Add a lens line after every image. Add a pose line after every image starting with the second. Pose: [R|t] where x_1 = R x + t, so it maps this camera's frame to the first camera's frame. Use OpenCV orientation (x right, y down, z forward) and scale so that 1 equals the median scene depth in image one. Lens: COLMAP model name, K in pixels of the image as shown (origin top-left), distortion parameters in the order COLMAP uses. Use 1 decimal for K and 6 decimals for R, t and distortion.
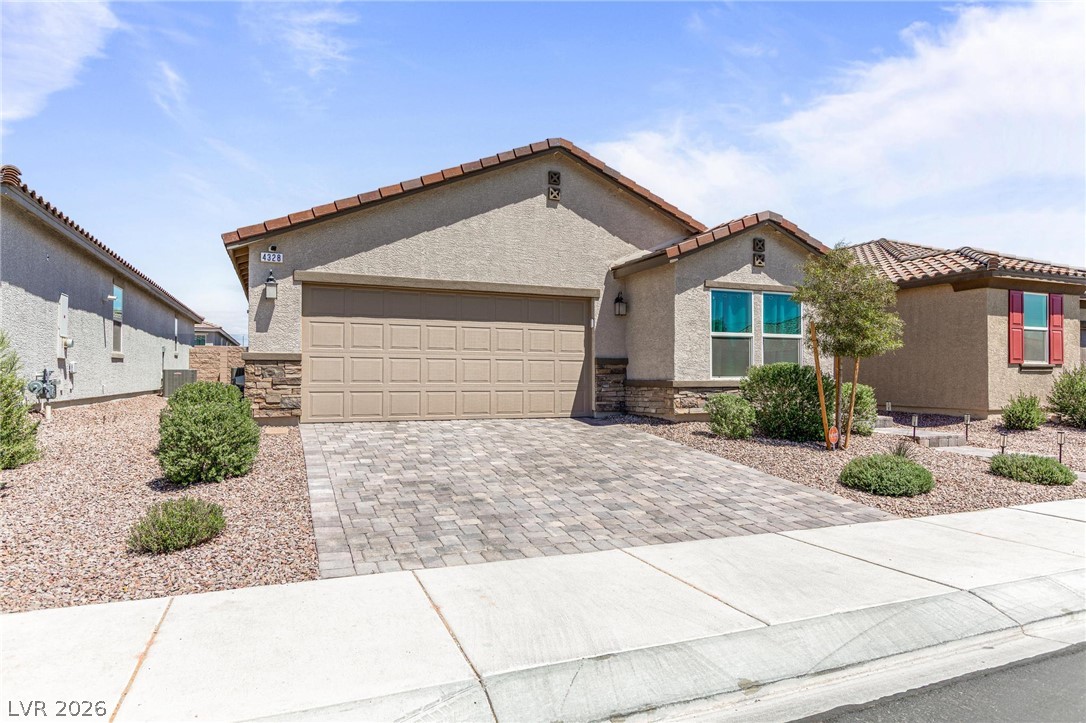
lens RADIAL K [[631.4, 0, 543.0], [0, 631.4, 361.5], [0, 0, 1]] dist [0.006664, 0.000893]
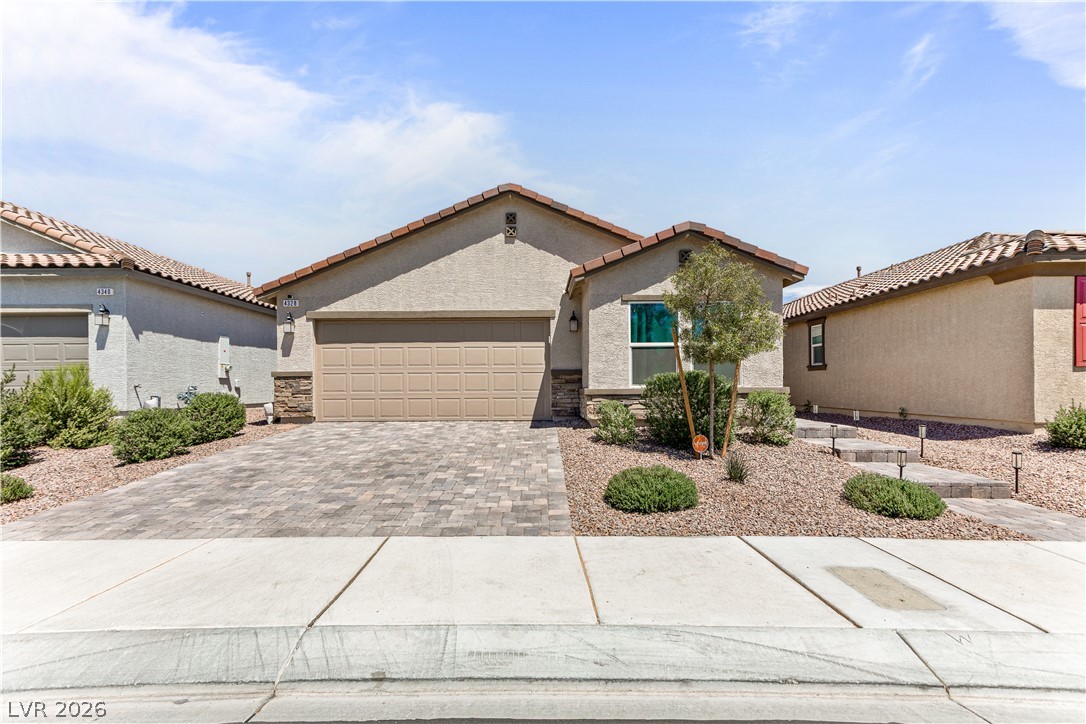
lens RADIAL K [[490.2, 0, 541.5], [0, 490.2, 380.5], [0, 0, 1]] dist [0.006728, 0.000106]
pose [[0.925351, -0.013709, -0.378865, 0.429918], [0.018106, 0.999804, 0.008043, 0.006891], [0.378680, -0.014303, 0.925417, 0.174952]]
